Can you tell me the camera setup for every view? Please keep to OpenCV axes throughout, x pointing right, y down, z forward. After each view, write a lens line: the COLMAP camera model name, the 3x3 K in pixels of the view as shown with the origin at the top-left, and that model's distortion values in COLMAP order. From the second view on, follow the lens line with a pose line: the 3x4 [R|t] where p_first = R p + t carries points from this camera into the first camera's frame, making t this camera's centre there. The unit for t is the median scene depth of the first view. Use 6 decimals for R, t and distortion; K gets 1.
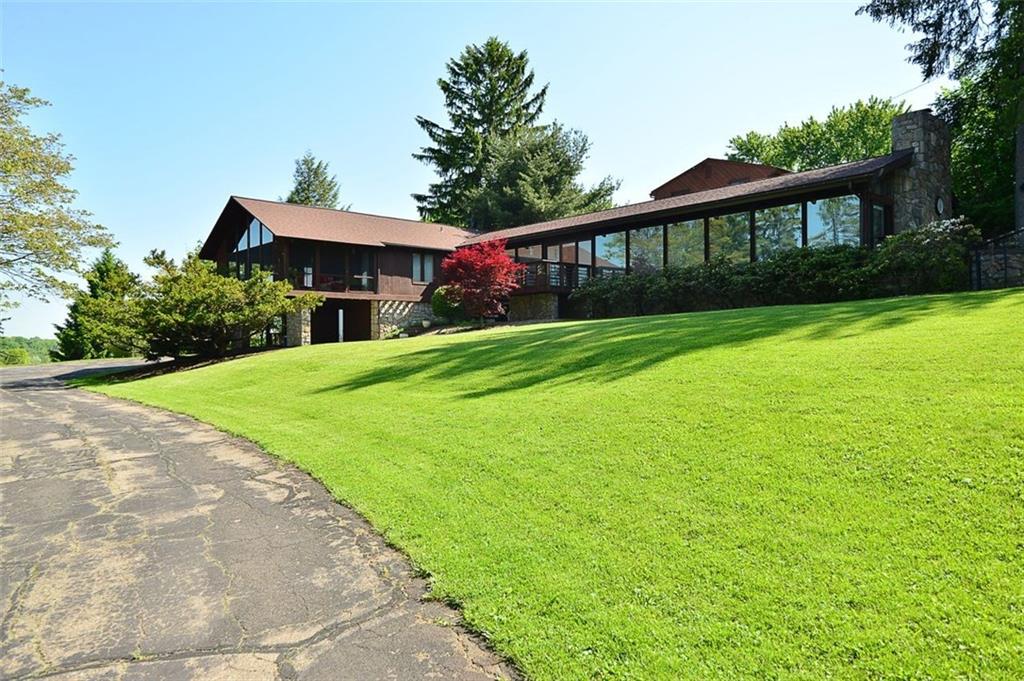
lens RADIAL K [[730.4, 0, 512.0], [0, 730.4, 340.5], [0, 0, 1]] dist [-0.008613, -0.002680]
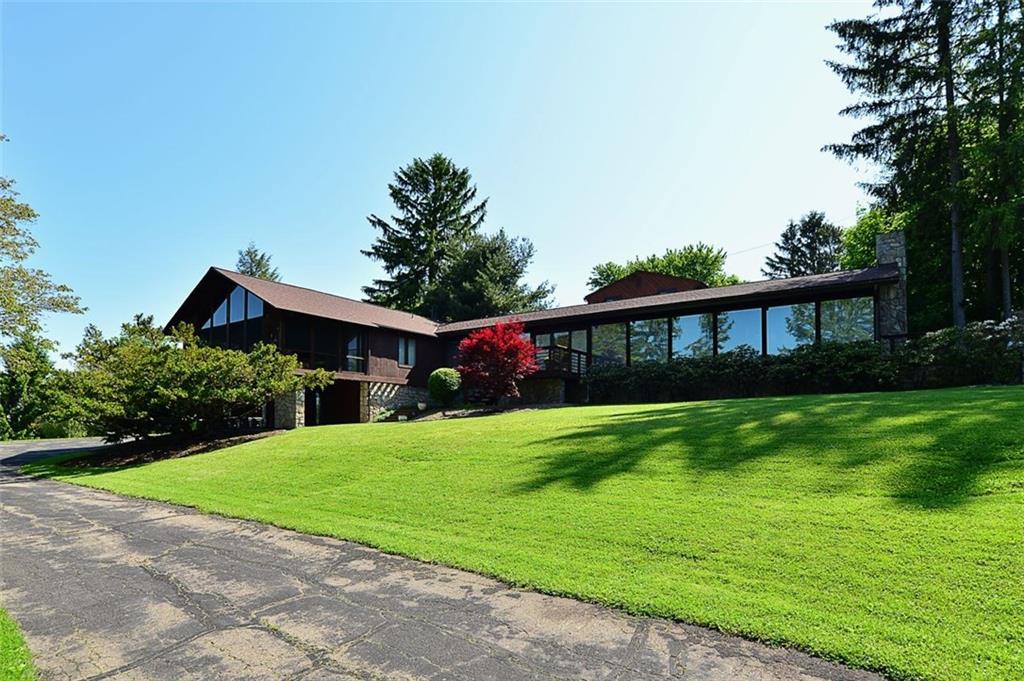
lens RADIAL K [[565.5, 0, 512.1], [0, 565.5, 417.4], [0, 0, 1]] dist [-0.073507, 0.019784]
pose [[0.968070, 0.012207, 0.250384, -0.149738], [-0.009095, 0.999866, -0.013580, 0.001163], [-0.250517, 0.010869, 0.968051, 0.176451]]
